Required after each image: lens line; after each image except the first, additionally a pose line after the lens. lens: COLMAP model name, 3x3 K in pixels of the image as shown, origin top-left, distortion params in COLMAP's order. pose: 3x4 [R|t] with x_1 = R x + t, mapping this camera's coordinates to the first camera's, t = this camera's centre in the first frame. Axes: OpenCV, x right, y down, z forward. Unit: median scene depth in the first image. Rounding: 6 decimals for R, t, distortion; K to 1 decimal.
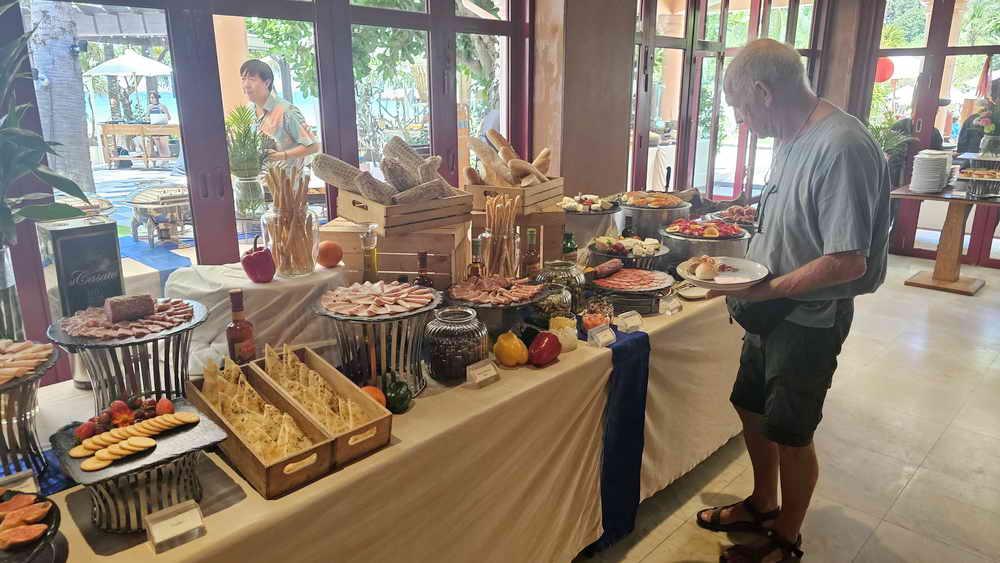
lens RADIAL K [[670.9, 0, 500.0], [0, 670.9, 281.5], [0, 0, 1]] dist [-0.003184, -0.000838]
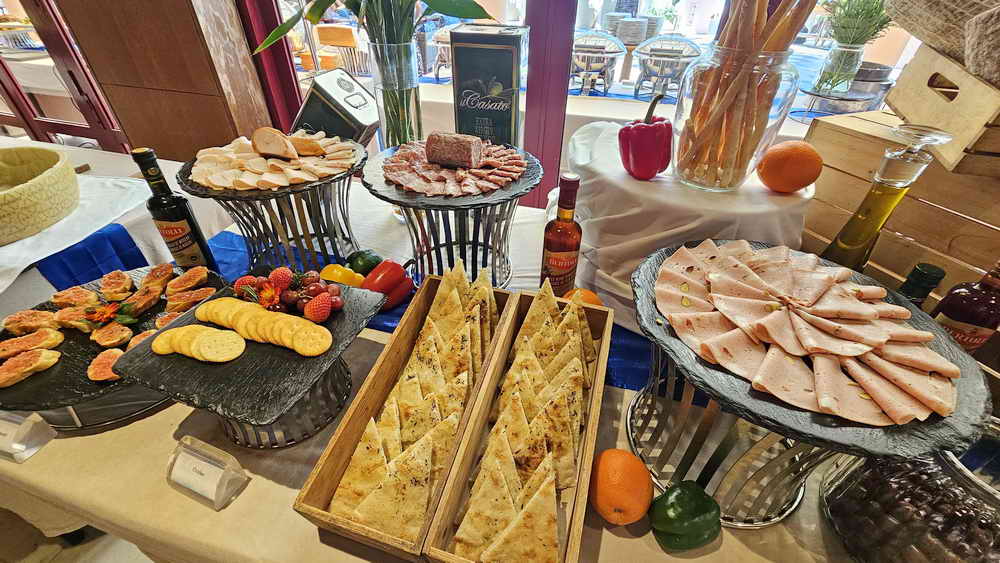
lens RADIAL K [[412.3, 0, 500.0], [0, 412.3, 281.5], [0, 0, 1]] dist [0.000912, -0.000025]
pose [[0.461029, 0.538716, -0.705151, -0.092202], [-0.258518, 0.841707, 0.474022, -0.068542], [0.848894, -0.036244, 0.527319, 0.713420]]
